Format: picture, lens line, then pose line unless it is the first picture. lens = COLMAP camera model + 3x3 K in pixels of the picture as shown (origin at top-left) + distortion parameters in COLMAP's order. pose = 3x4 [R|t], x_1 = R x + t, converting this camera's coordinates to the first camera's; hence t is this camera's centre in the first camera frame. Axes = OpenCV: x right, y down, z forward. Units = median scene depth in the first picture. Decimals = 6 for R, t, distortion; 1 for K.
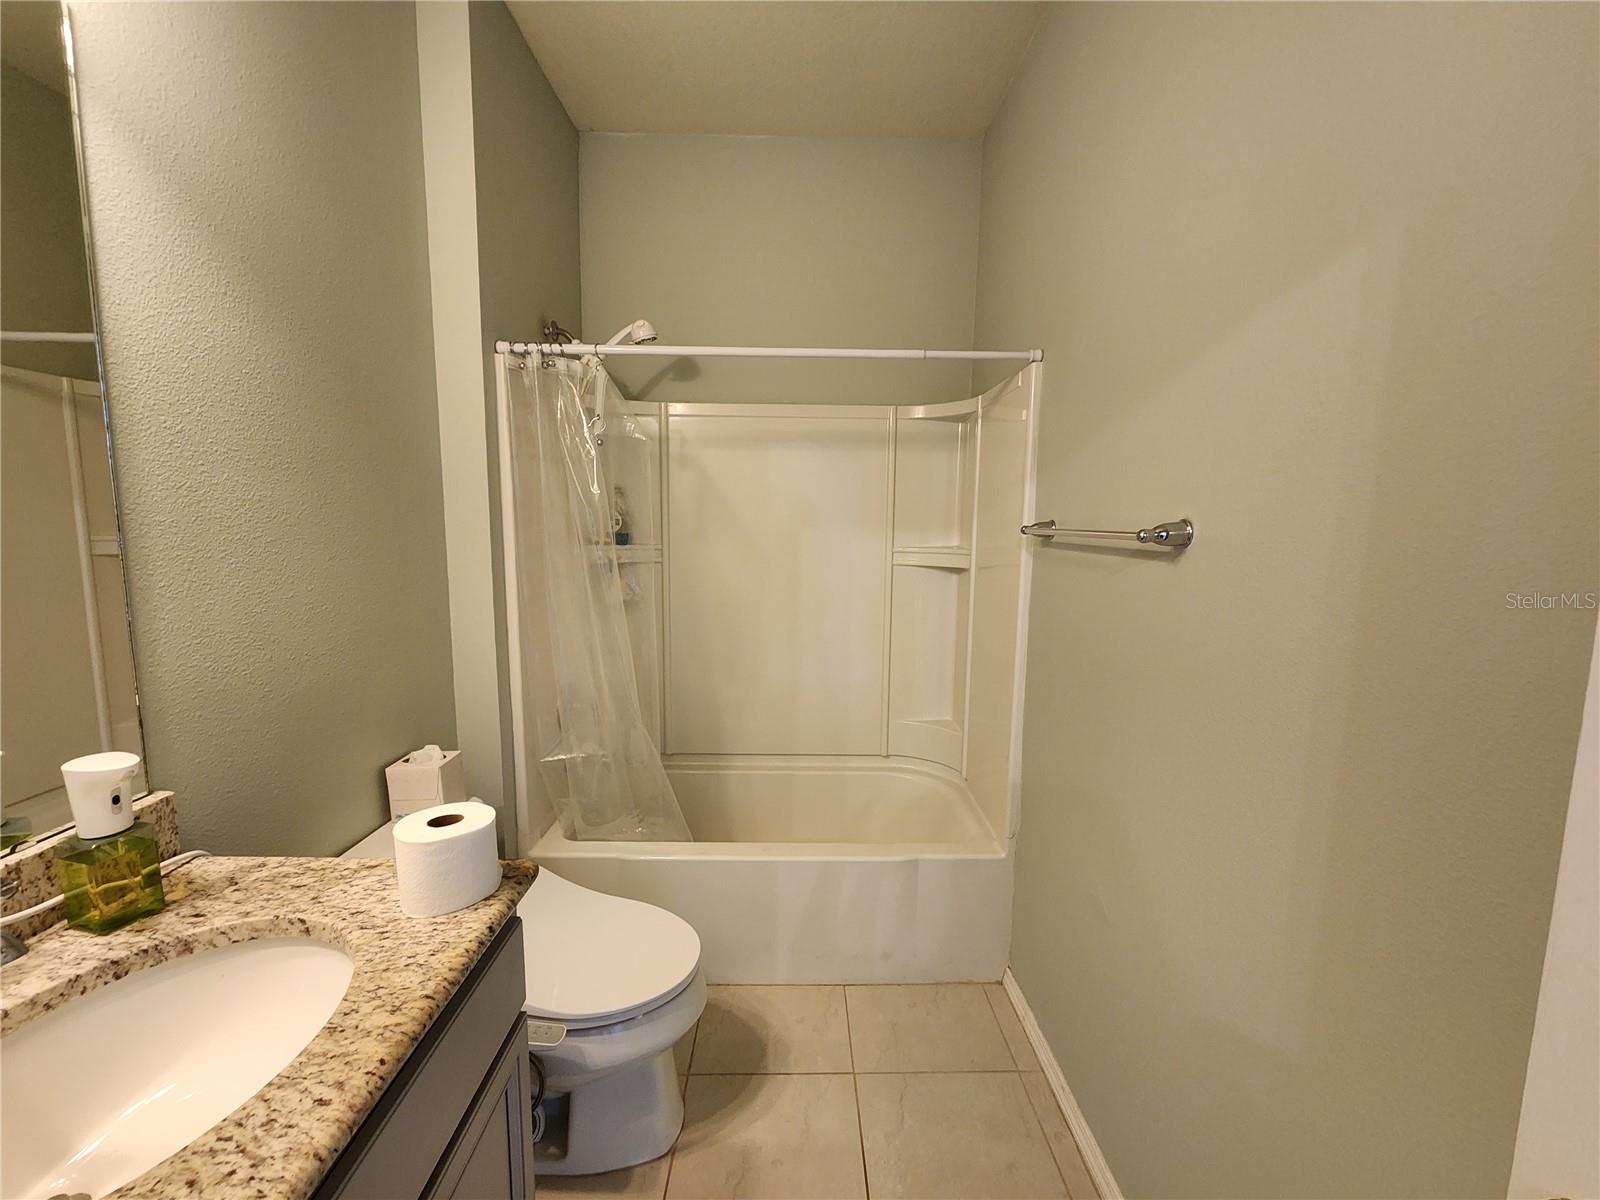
lens RADIAL K [[657.7, 0, 807.3], [0, 657.7, 599.5], [0, 0, 1]] dist [0.003556, -0.002209]
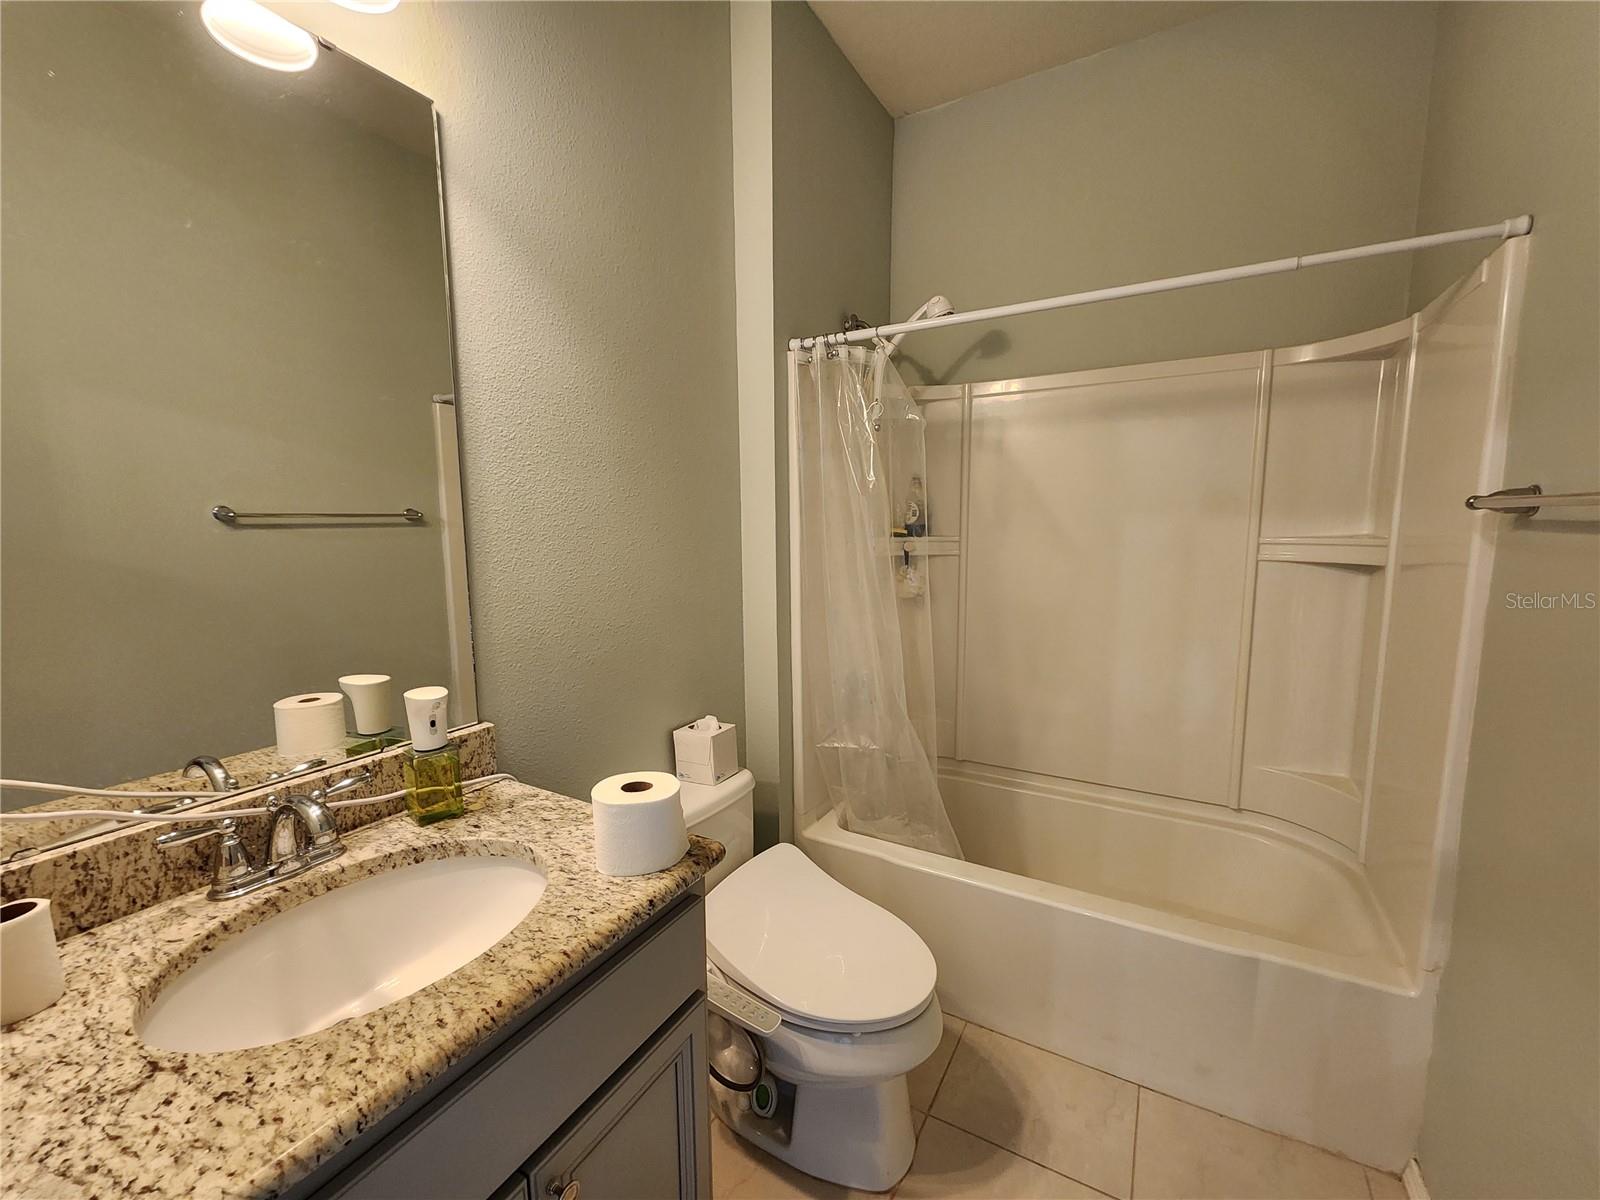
lens RADIAL K [[657.7, 0, 803.2], [0, 657.7, 602.0], [0, 0, 1]] dist [0.003556, -0.002209]
pose [[0.860710, 0.042349, -0.507331, 0.097760], [-0.041173, 0.999060, 0.013543, 0.009153], [0.507428, 0.009232, 0.861645, 0.116662]]
